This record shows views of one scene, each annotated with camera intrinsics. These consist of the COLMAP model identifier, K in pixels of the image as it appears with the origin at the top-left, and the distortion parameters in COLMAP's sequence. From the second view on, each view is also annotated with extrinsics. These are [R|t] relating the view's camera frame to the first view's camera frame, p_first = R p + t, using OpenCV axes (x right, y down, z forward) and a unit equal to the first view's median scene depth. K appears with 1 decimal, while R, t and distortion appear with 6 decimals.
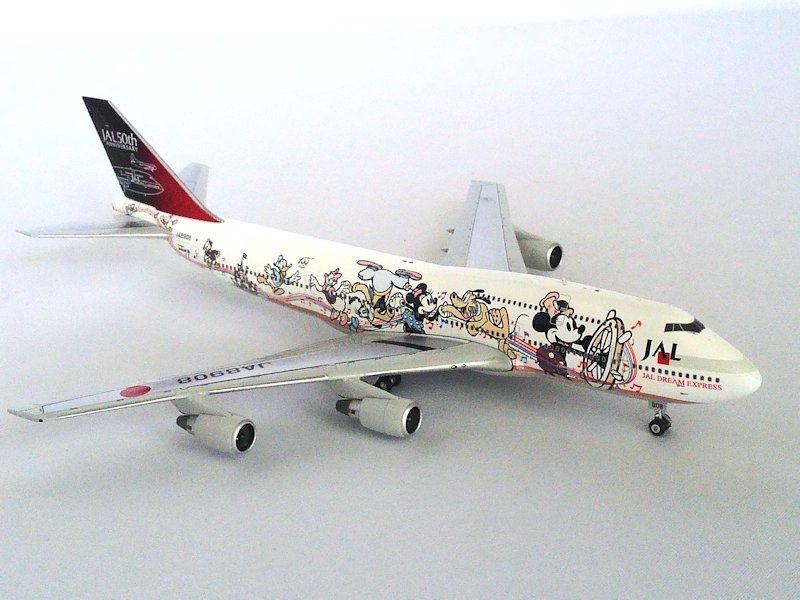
lens RADIAL K [[1604.1, 0, 400.0], [0, 1604.1, 300.0], [0, 0, 1]] dist [0.046209, 0.267712]
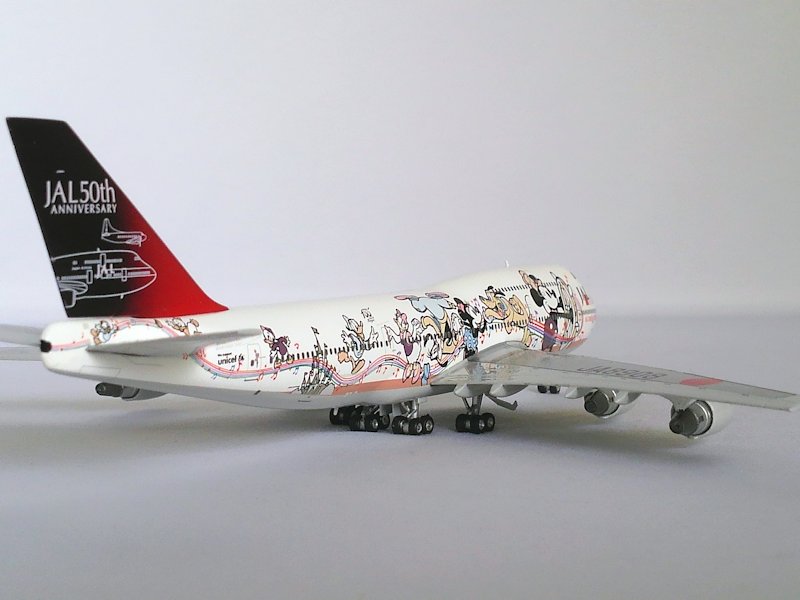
lens RADIAL K [[1604.1, 0, 400.0], [0, 1604.1, 300.0], [0, 0, 1]] dist [0.046209, 0.267712]
pose [[-0.175908, 0.016955, 0.984261, -0.800090], [0.390110, 0.919190, 0.053887, -0.065127], [-0.903809, 0.393449, -0.168307, 1.150488]]
